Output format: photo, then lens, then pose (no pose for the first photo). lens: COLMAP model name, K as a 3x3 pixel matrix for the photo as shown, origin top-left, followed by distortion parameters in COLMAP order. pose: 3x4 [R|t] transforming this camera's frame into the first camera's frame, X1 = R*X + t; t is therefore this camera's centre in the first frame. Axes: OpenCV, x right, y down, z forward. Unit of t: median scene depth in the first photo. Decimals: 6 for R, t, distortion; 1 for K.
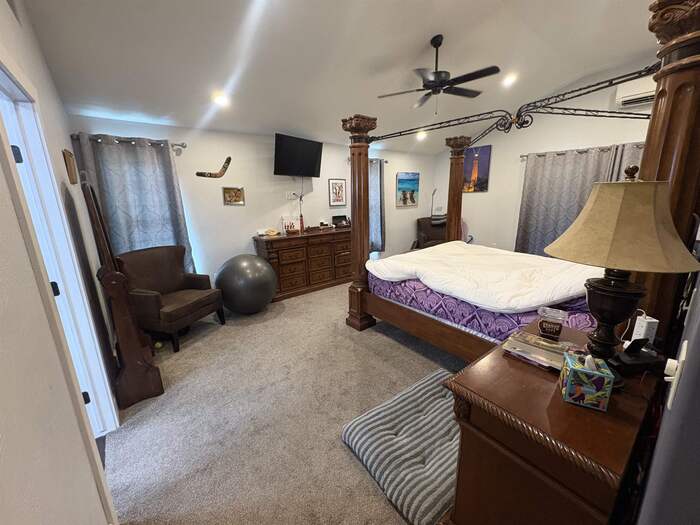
lens RADIAL K [[280.8, 0, 350.1], [0, 280.8, 259.2], [0, 0, 1]] dist [-0.004568, -0.000273]
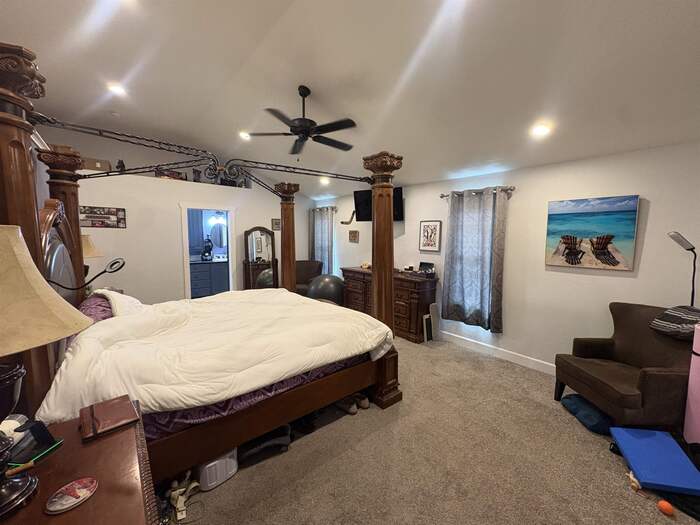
lens RADIAL K [[280.8, 0, 350.4], [0, 280.8, 261.7], [0, 0, 1]] dist [-0.004568, -0.000273]
pose [[0.020361, 0.116941, -0.992930, 0.813313], [-0.234584, 0.965970, 0.108956, -0.196680], [0.971883, 0.230707, 0.047100, 0.734971]]
